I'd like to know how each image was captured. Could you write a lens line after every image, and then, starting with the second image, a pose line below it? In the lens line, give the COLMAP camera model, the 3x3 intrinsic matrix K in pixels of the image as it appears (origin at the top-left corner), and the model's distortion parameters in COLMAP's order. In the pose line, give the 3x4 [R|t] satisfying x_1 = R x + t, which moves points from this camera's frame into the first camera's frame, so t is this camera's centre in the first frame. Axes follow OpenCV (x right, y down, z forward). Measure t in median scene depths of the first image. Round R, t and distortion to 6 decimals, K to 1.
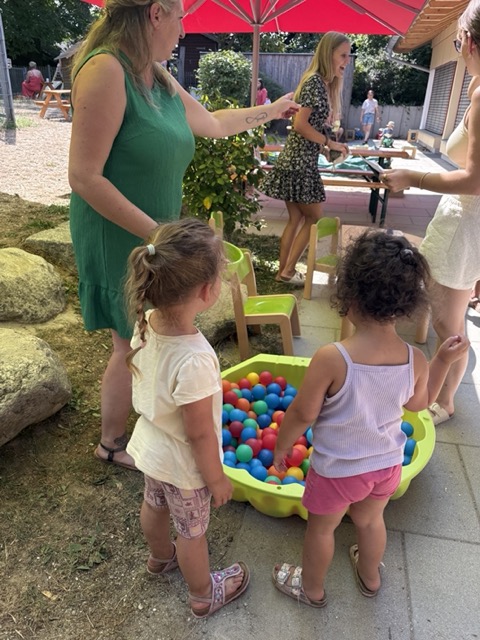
lens RADIAL K [[490.2, 0, 240.0], [0, 490.2, 320.0], [0, 0, 1]] dist [0.032572, 0.002166]
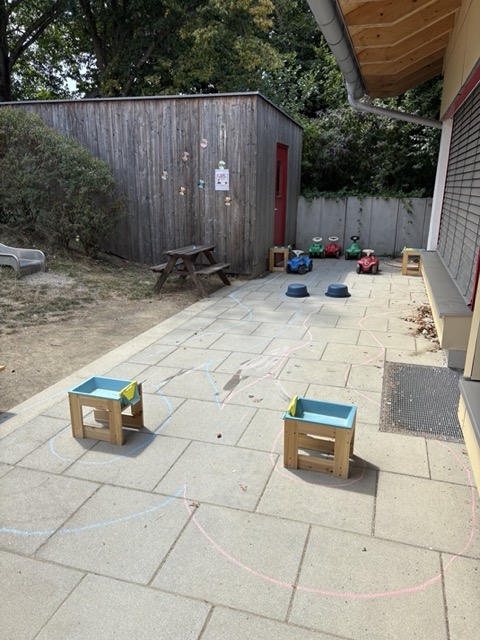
lens RADIAL K [[490.2, 0, 240.0], [0, 490.2, 320.0], [0, 0, 1]] dist [0.032572, 0.002166]
pose [[0.990549, 0.016861, -0.136121, 0.265822], [-0.039003, 0.986071, -0.161686, -0.248943], [0.131499, 0.165467, 0.977409, 0.569261]]
